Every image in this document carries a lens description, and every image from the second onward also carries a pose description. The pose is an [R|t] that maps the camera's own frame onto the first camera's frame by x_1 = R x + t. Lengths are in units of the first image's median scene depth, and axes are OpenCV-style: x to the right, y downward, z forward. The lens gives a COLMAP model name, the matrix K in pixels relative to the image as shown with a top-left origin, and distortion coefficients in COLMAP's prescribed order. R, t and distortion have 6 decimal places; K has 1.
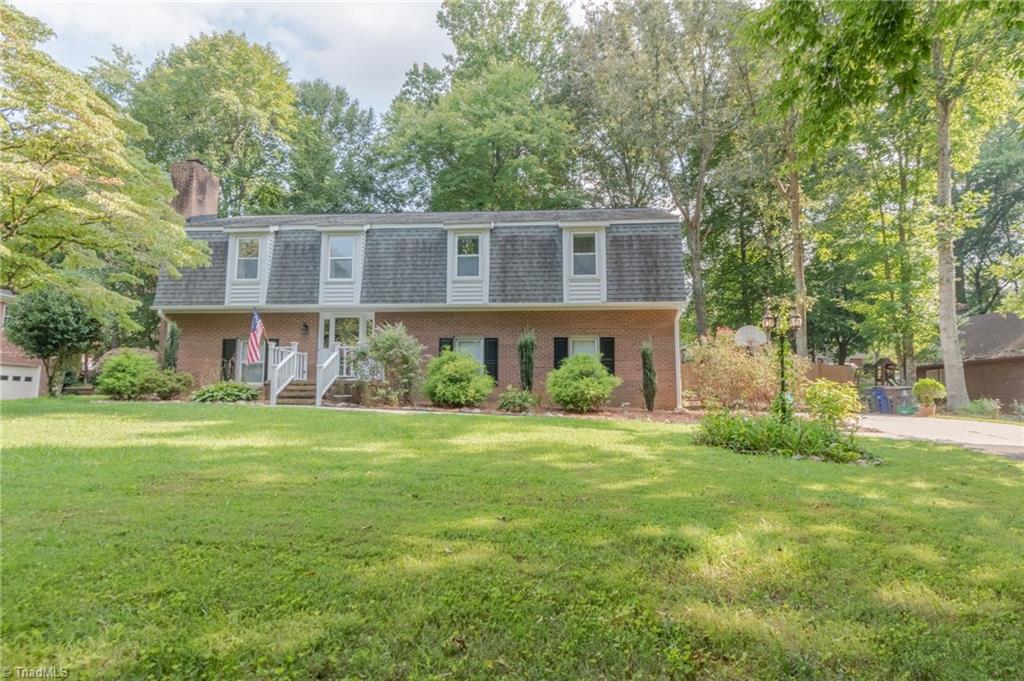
lens RADIAL K [[564.8, 0, 511.7], [0, 564.8, 344.4], [0, 0, 1]] dist [0.000520, -0.000241]
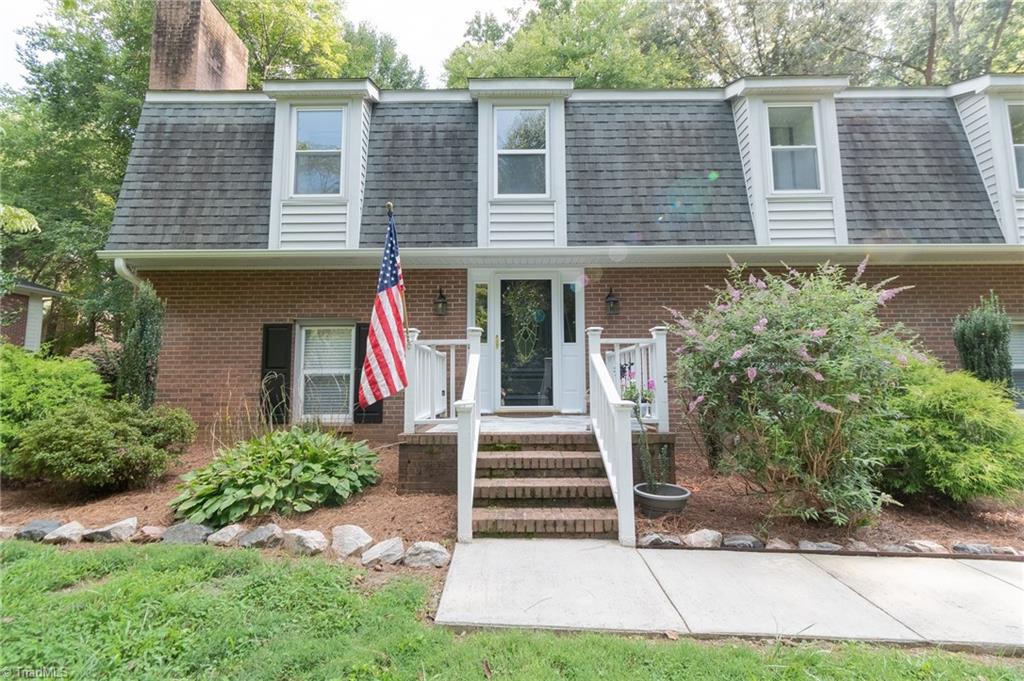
lens RADIAL K [[456.4, 0, 508.6], [0, 456.4, 339.7], [0, 0, 1]] dist [0.001971, -0.001750]
pose [[0.998335, -0.004244, 0.057521, -0.335571], [0.004237, 0.999991, 0.000234, 0.004080], [-0.057522, 0.000010, 0.998344, 0.620637]]
